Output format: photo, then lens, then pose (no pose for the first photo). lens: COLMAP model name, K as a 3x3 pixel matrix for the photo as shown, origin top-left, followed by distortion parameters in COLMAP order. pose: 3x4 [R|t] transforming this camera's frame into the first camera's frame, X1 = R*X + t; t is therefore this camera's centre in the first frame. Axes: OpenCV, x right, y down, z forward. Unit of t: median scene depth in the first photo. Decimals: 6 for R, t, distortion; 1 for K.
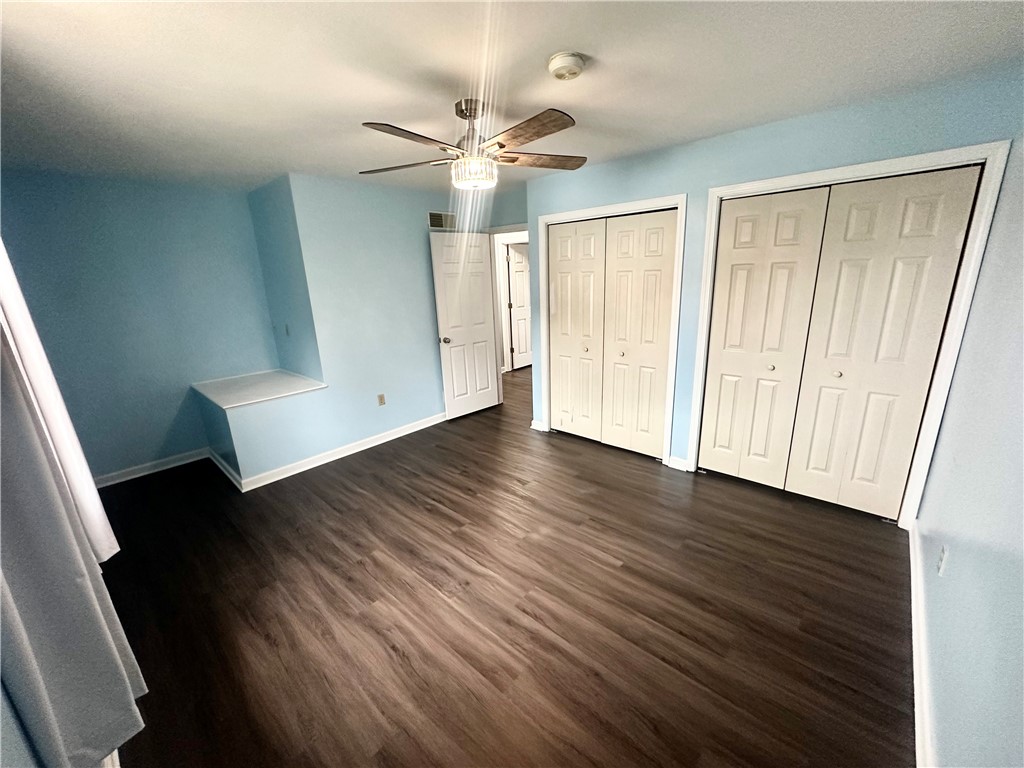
lens RADIAL K [[408.0, 0, 511.8], [0, 408.0, 385.4], [0, 0, 1]] dist [0.007313, 0.000110]
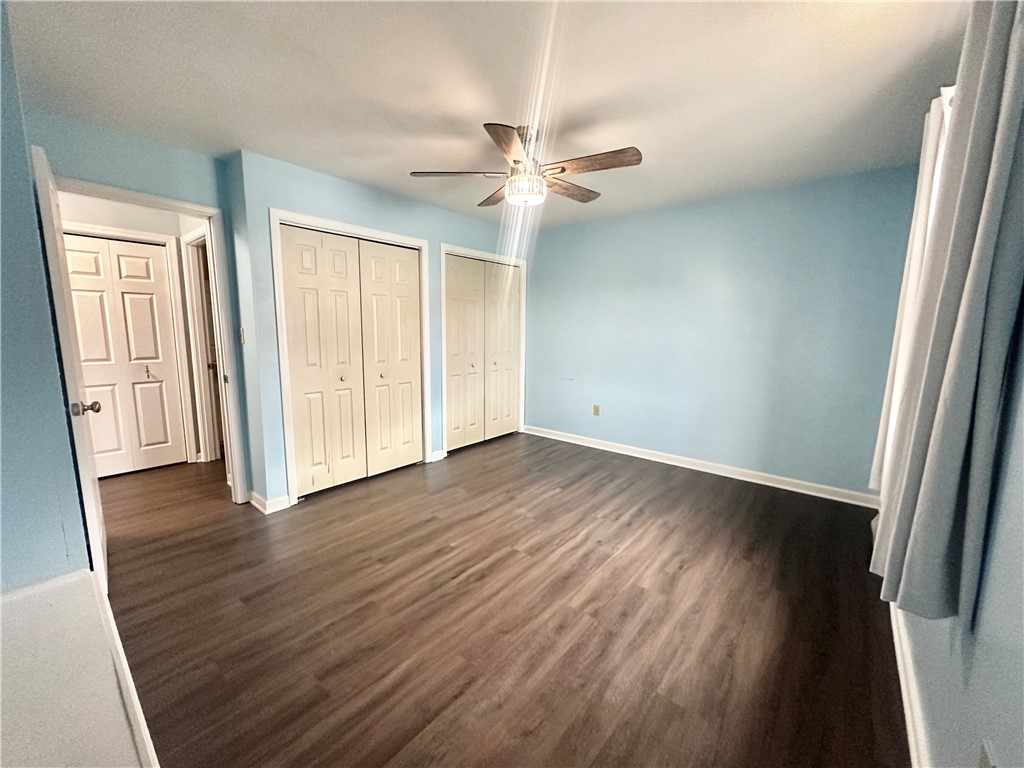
lens RADIAL K [[408.0, 0, 510.5], [0, 408.0, 386.3], [0, 0, 1]] dist [0.007313, 0.000110]
pose [[-0.042056, -0.104462, 0.993639, -1.078936], [0.253922, 0.960747, 0.111751, -0.120505], [-0.966310, 0.257006, -0.013880, 1.026782]]
